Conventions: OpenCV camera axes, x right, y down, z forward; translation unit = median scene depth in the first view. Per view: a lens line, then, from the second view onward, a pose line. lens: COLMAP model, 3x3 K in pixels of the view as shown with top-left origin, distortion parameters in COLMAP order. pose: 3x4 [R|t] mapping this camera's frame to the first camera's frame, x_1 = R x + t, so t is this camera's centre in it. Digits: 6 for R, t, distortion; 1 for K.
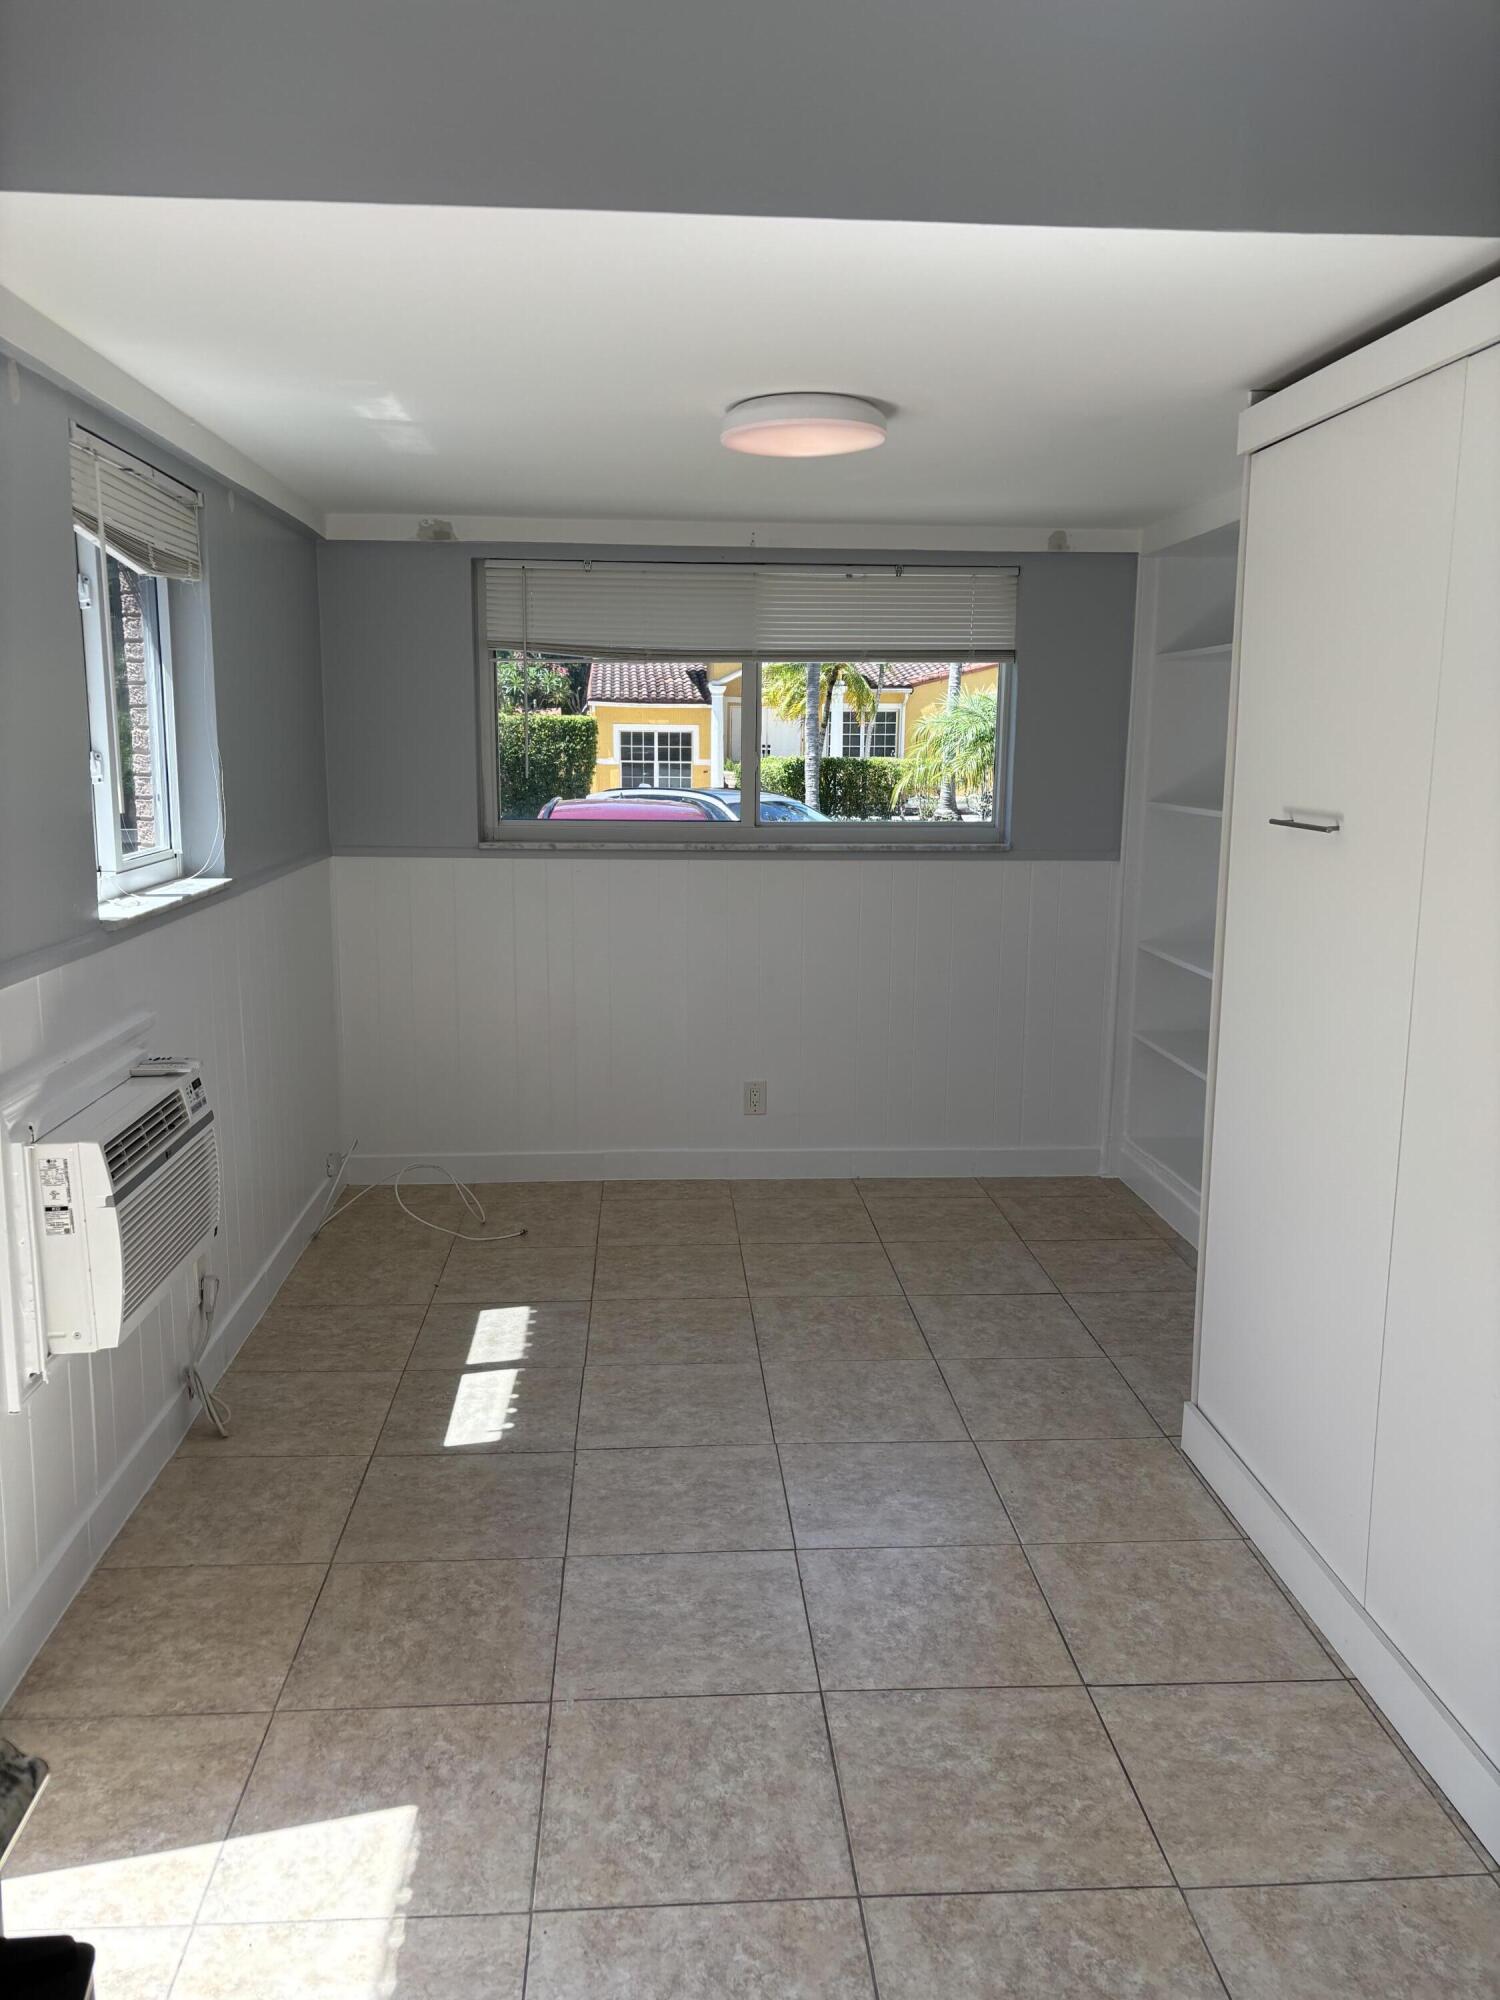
lens RADIAL K [[1521.8, 0, 738.0], [0, 1521.8, 1011.2], [0, 0, 1]] dist [0.047216, -0.043581]
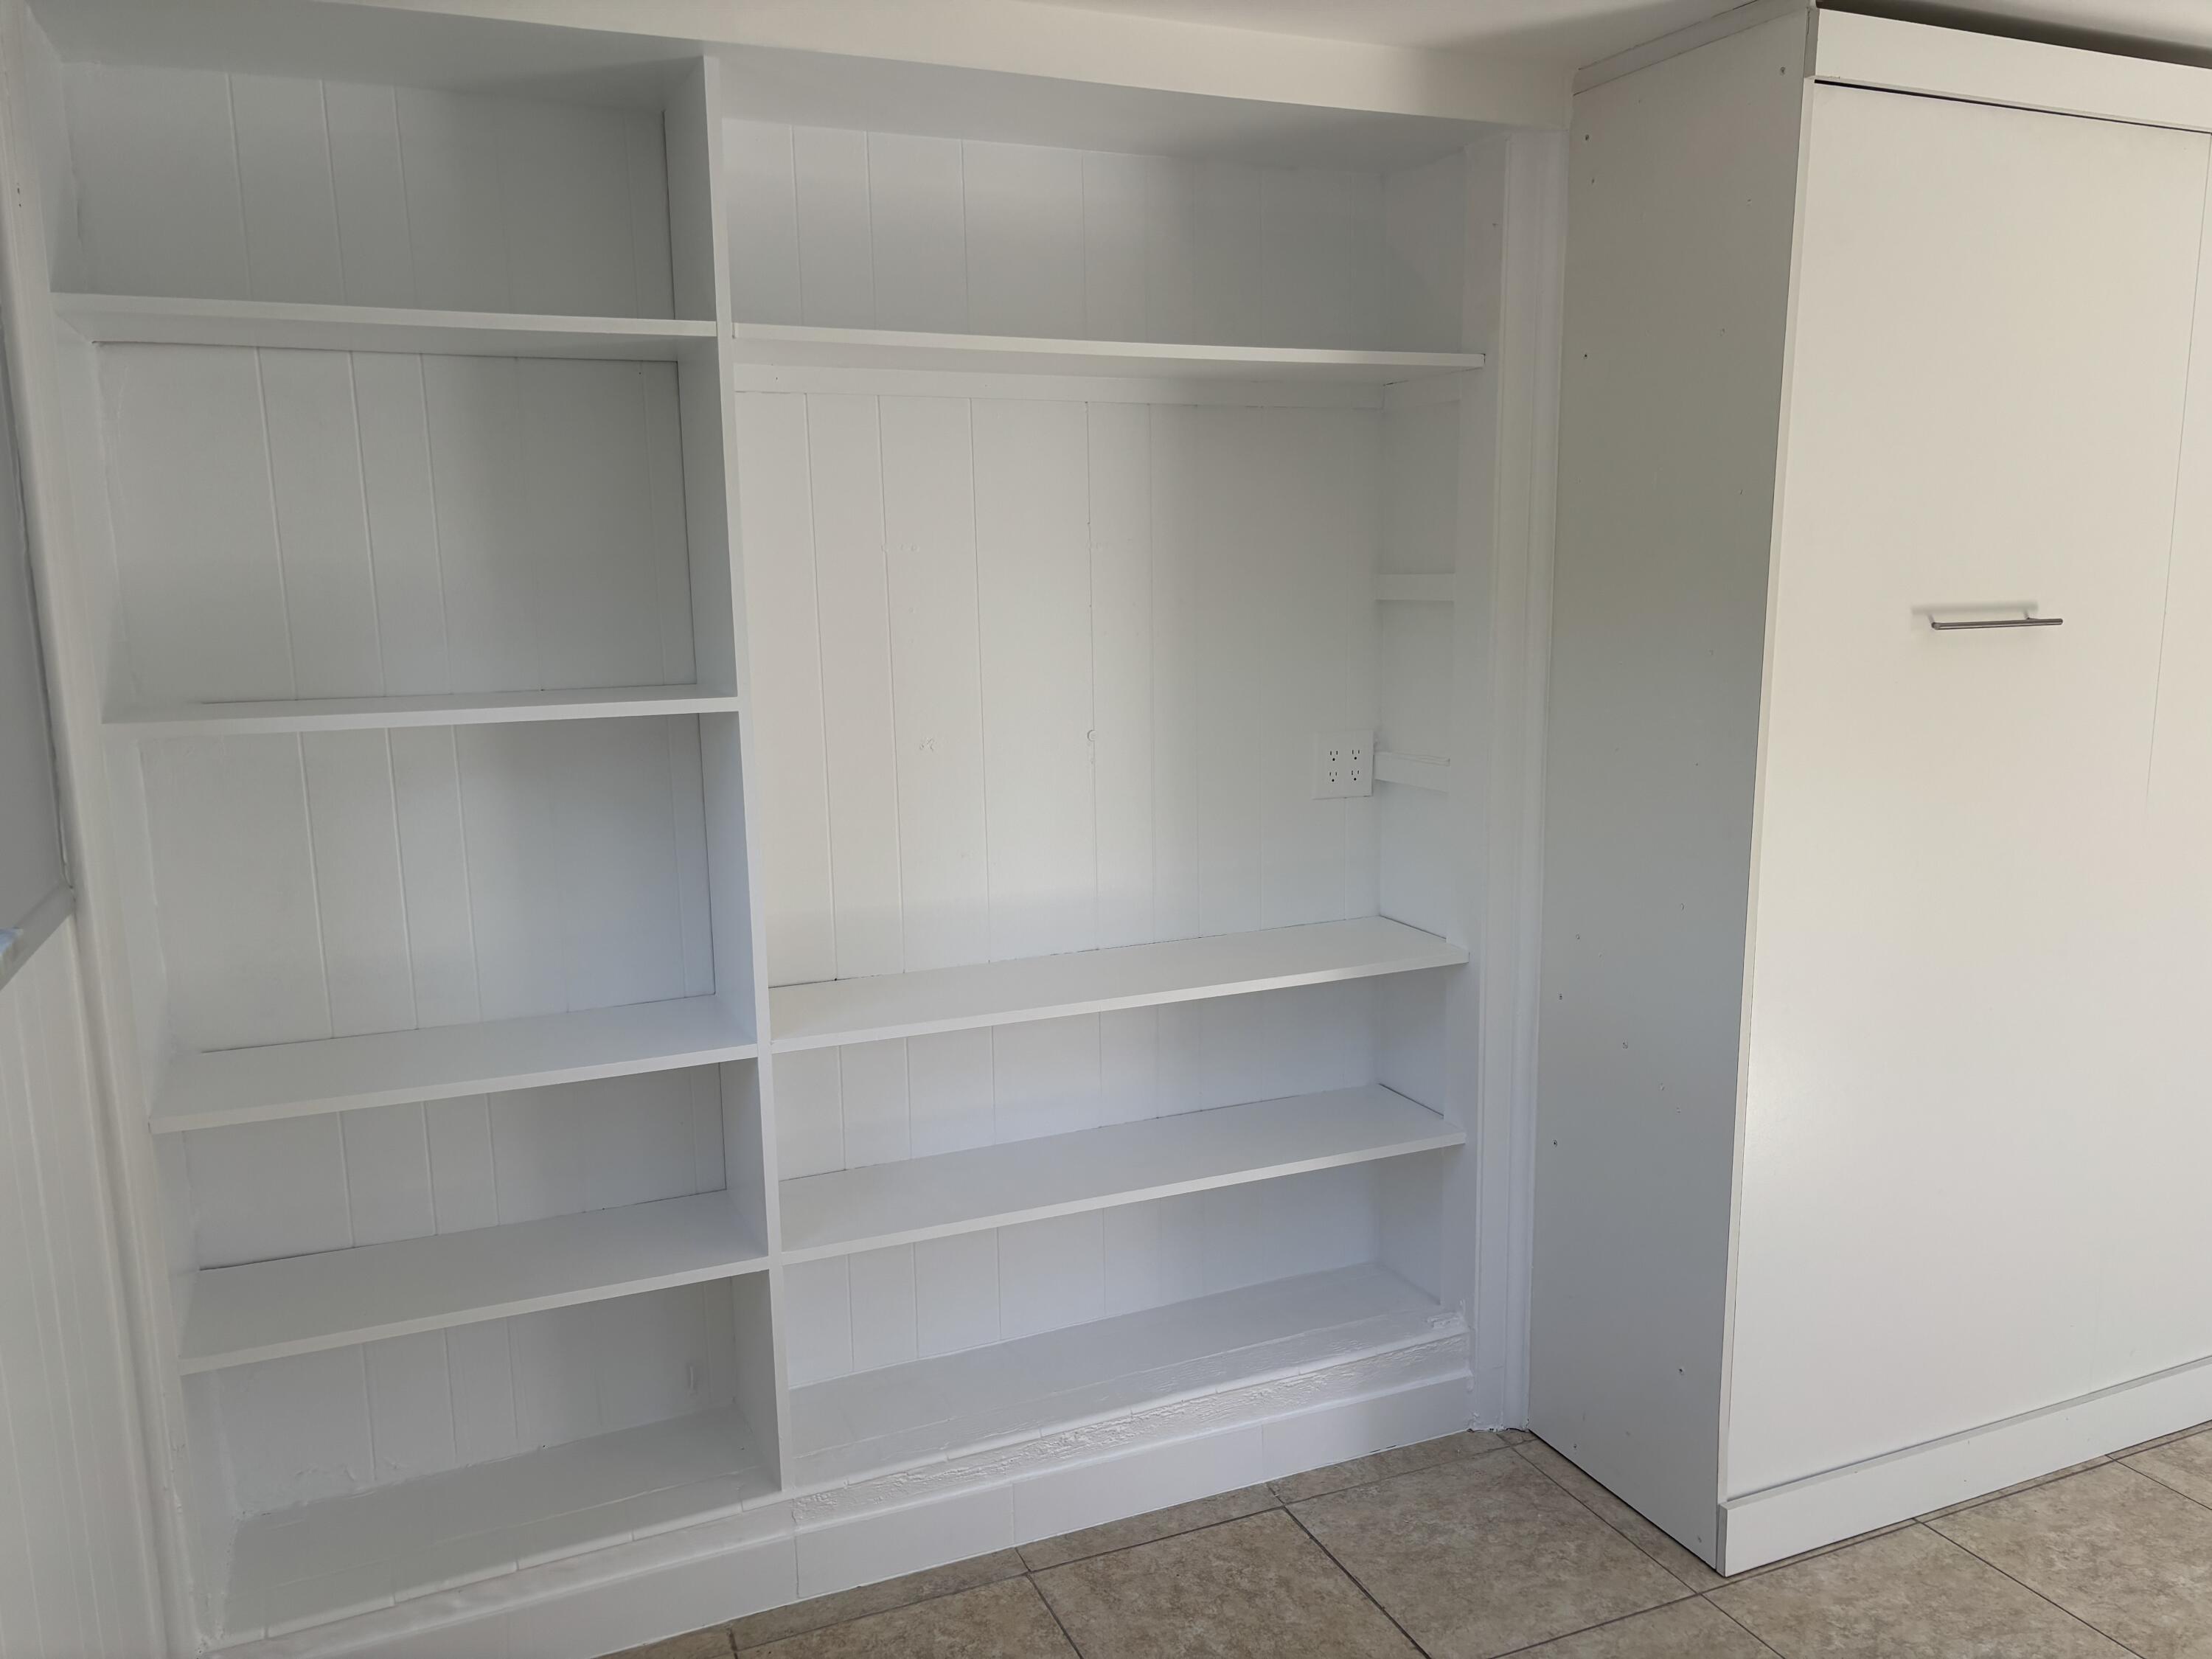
lens RADIAL K [[1683.1, 0, 1081.5], [0, 1683.1, 847.9], [0, 0, 1]] dist [0.047216, -0.043581]
pose [[-0.340067, -0.163949, 0.925999, -0.205383], [0.180667, 0.954953, 0.235424, -0.200354], [-0.922883, 0.247358, -0.295128, 1.137250]]
